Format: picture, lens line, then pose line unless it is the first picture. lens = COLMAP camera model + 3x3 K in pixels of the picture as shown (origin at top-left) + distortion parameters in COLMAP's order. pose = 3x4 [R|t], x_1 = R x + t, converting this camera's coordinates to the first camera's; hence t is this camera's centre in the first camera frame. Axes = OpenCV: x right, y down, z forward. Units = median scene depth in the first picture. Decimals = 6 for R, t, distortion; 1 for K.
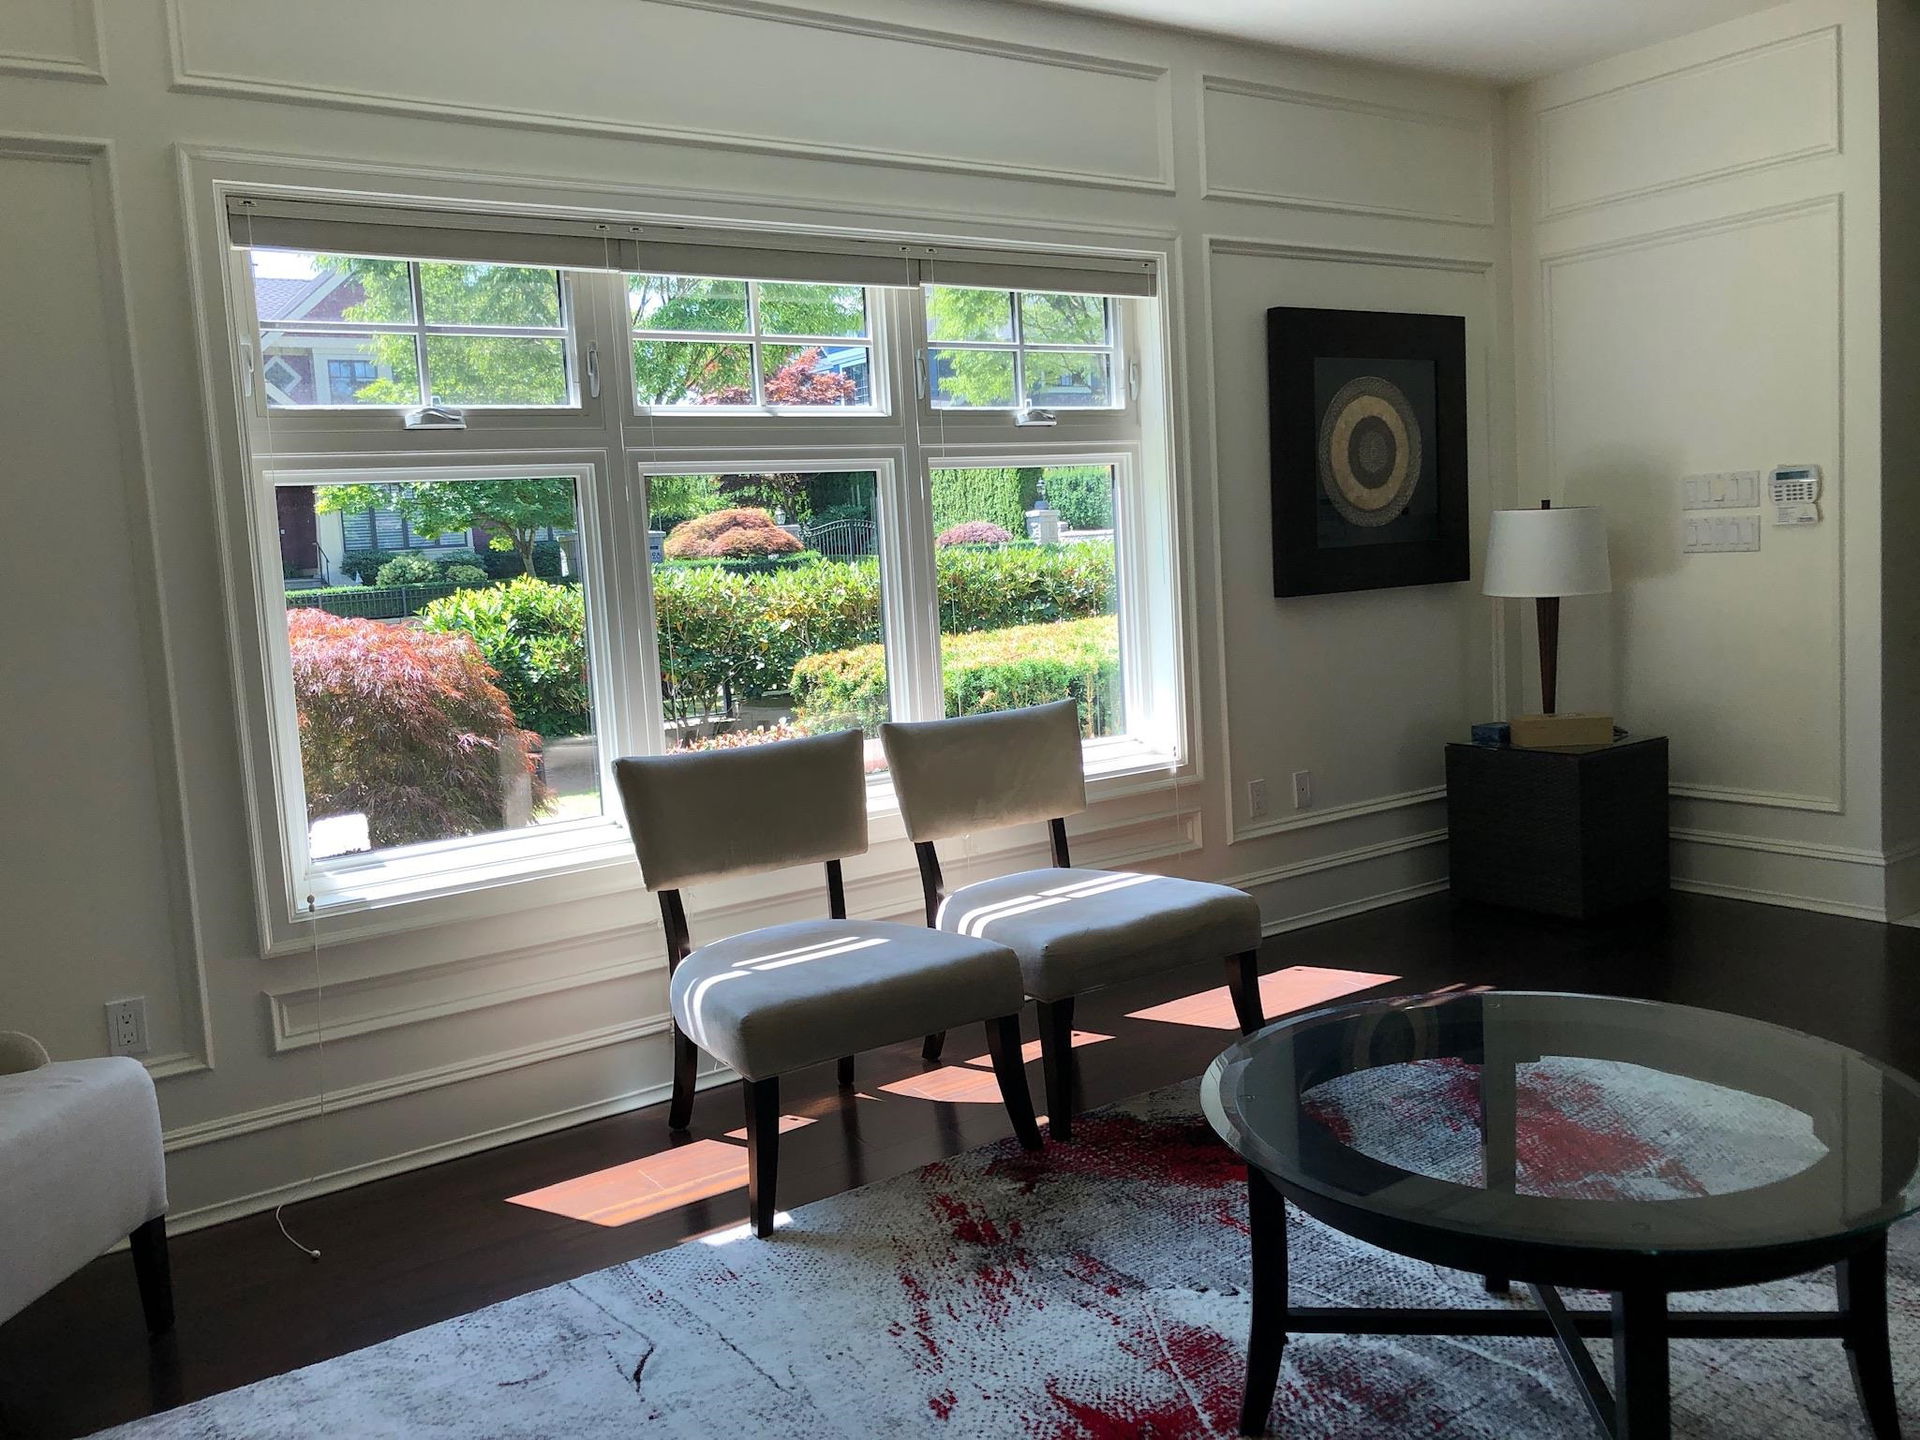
lens RADIAL K [[1600.0, 0, 954.0], [0, 1600.0, 712.9], [0, 0, 1]] dist [0.027673, 0.002746]
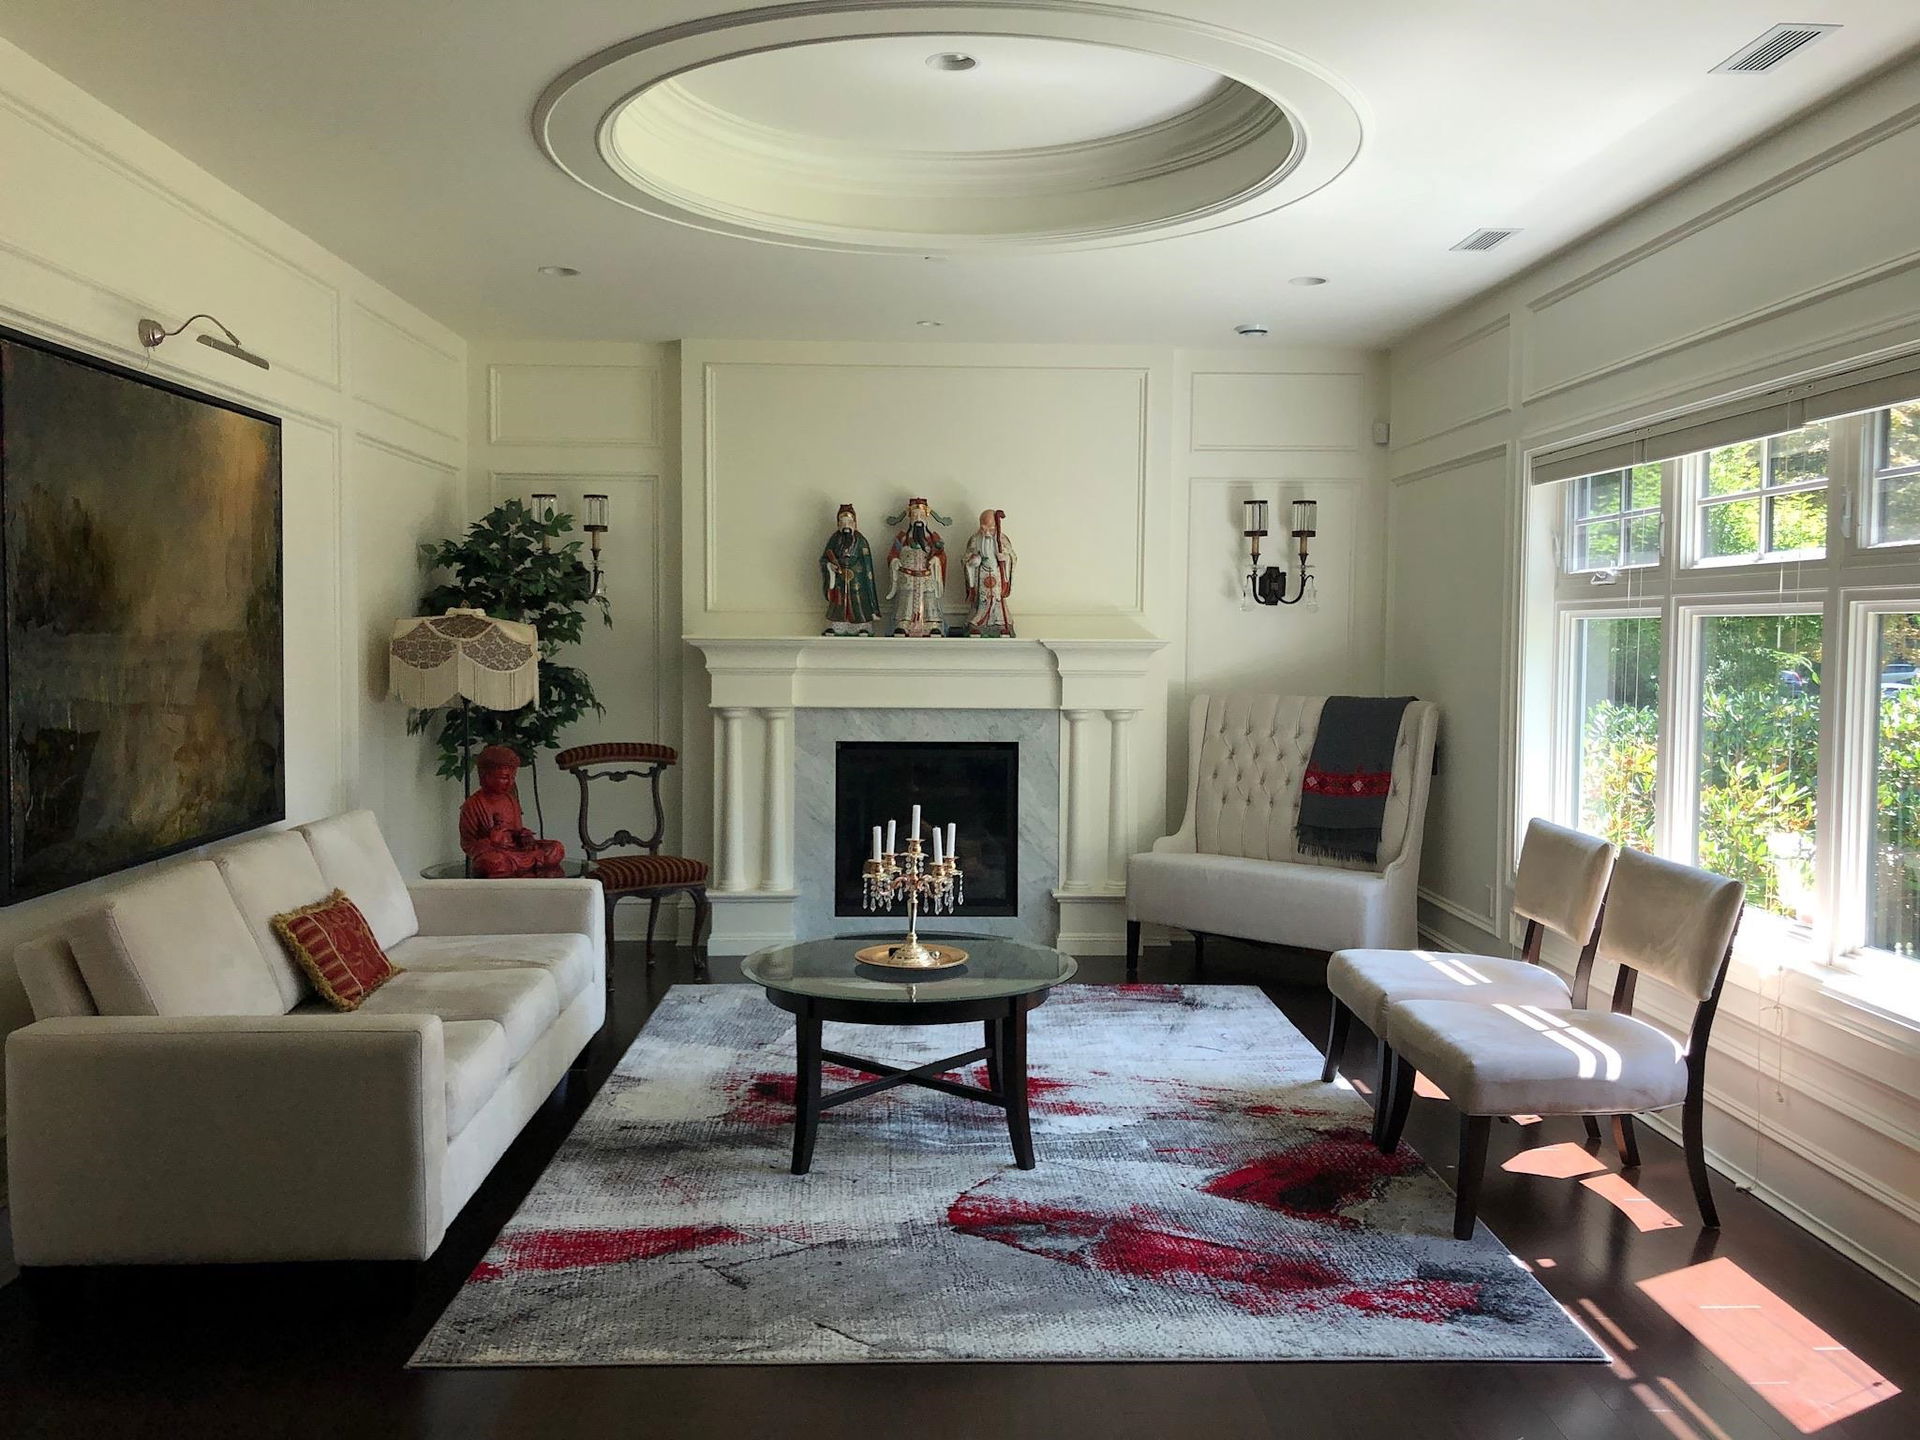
lens RADIAL K [[1600.0, 0, 957.4], [0, 1600.0, 717.9], [0, 0, 1]] dist [0.027673, 0.002746]
pose [[-0.553537, 0.102734, -0.826464, 1.478832], [-0.059042, 0.985025, 0.161988, -0.307318], [0.830729, 0.138462, -0.539182, 1.560611]]
